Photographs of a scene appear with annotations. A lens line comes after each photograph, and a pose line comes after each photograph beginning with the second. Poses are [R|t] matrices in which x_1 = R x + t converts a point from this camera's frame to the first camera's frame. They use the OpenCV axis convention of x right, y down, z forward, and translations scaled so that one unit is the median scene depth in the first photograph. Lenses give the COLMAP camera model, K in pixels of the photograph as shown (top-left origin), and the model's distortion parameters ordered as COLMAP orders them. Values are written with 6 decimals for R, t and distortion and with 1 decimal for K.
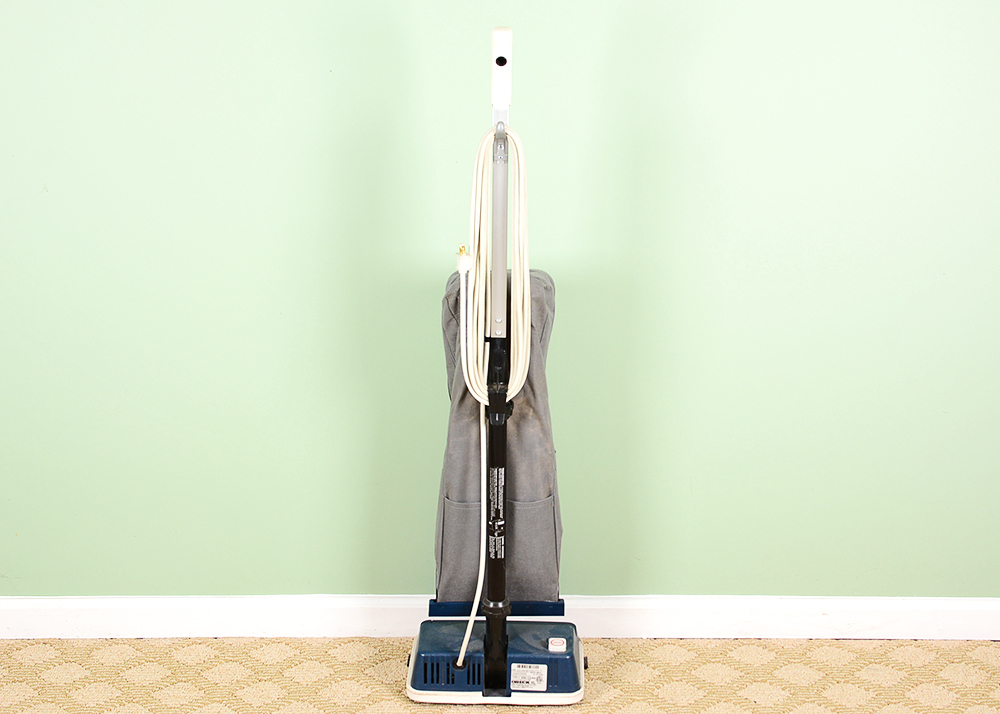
lens RADIAL K [[1574.3, 0, 499.8], [0, 1574.3, 357.8], [0, 0, 1]] dist [0.025186, 0.000000]
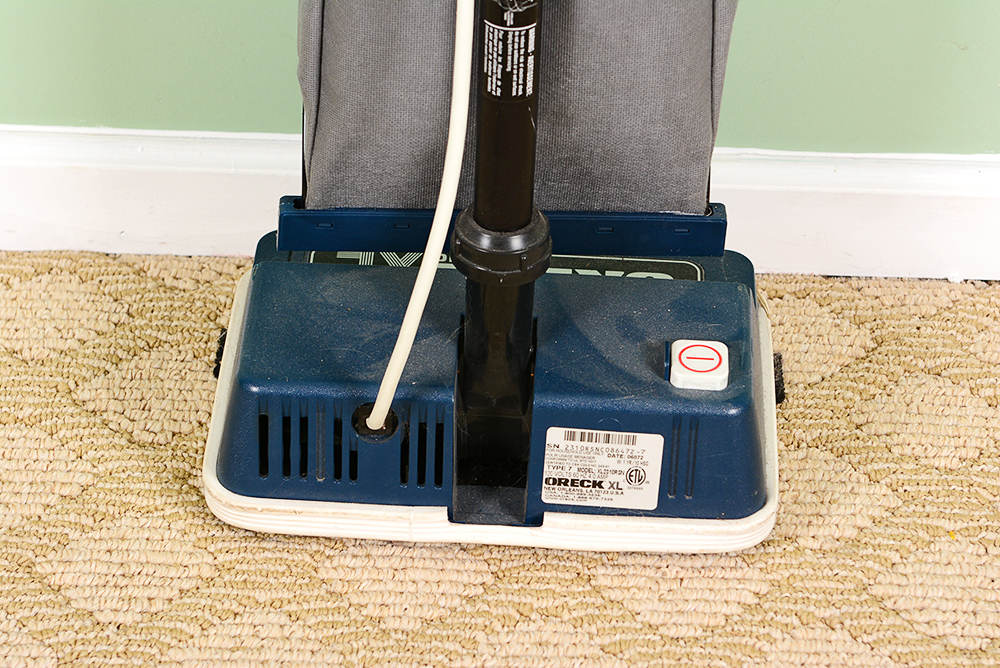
lens RADIAL K [[2882.4, 0, 504.9], [0, 2882.4, 335.6], [0, 0, 1]] dist [0.157645, 0.000000]
pose [[0.999596, 0.026789, 0.009526, -0.006429], [-0.028432, 0.940196, 0.339446, -0.010767], [0.000137, -0.339580, 0.940577, 0.481477]]
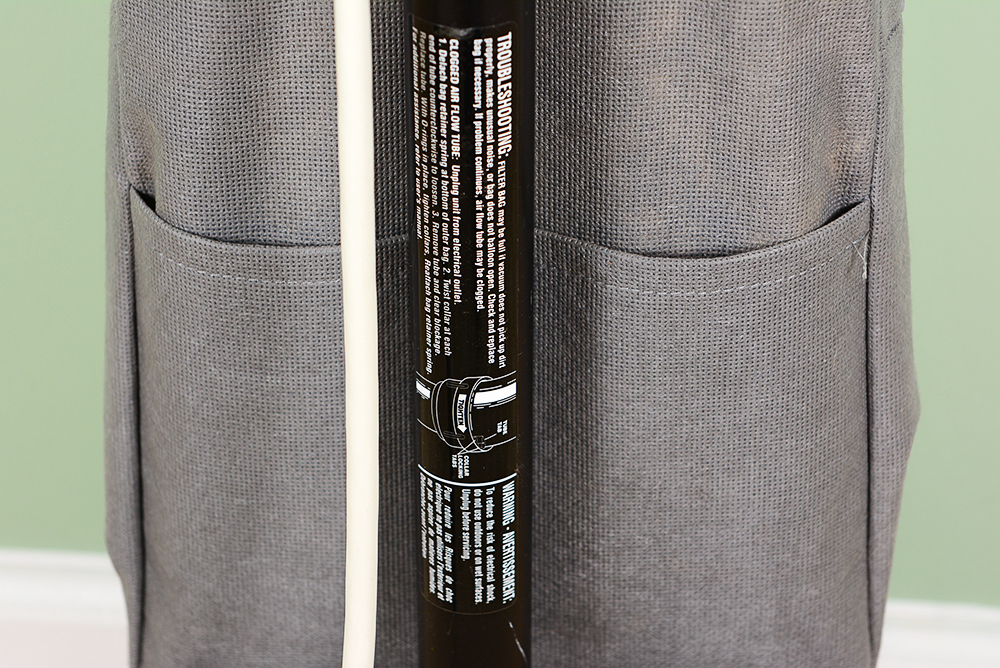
lens RADIAL K [[2882.4, 0, 498.6], [0, 2882.4, 334.7], [0, 0, 1]] dist [0.157645, 0.000000]
pose [[0.995187, 0.046505, -0.086261, 0.023394], [-0.020601, 0.959837, 0.279801, 0.024502], [0.095809, -0.276677, 0.956175, 0.732784]]
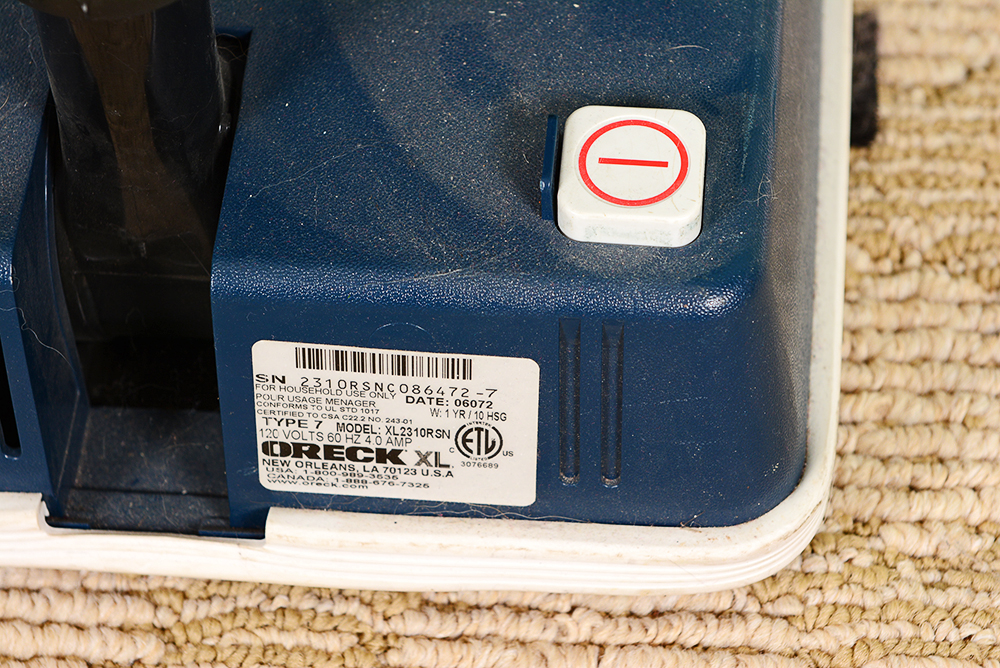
lens RADIAL K [[2882.4, 0, 503.4], [0, 2882.4, 333.2], [0, 0, 1]] dist [0.157645, 0.000000]
pose [[0.997841, 0.027130, -0.059819, 0.040309], [0.013314, 0.808263, 0.588671, 0.061429], [0.064320, -0.588197, 0.806156, 0.816885]]
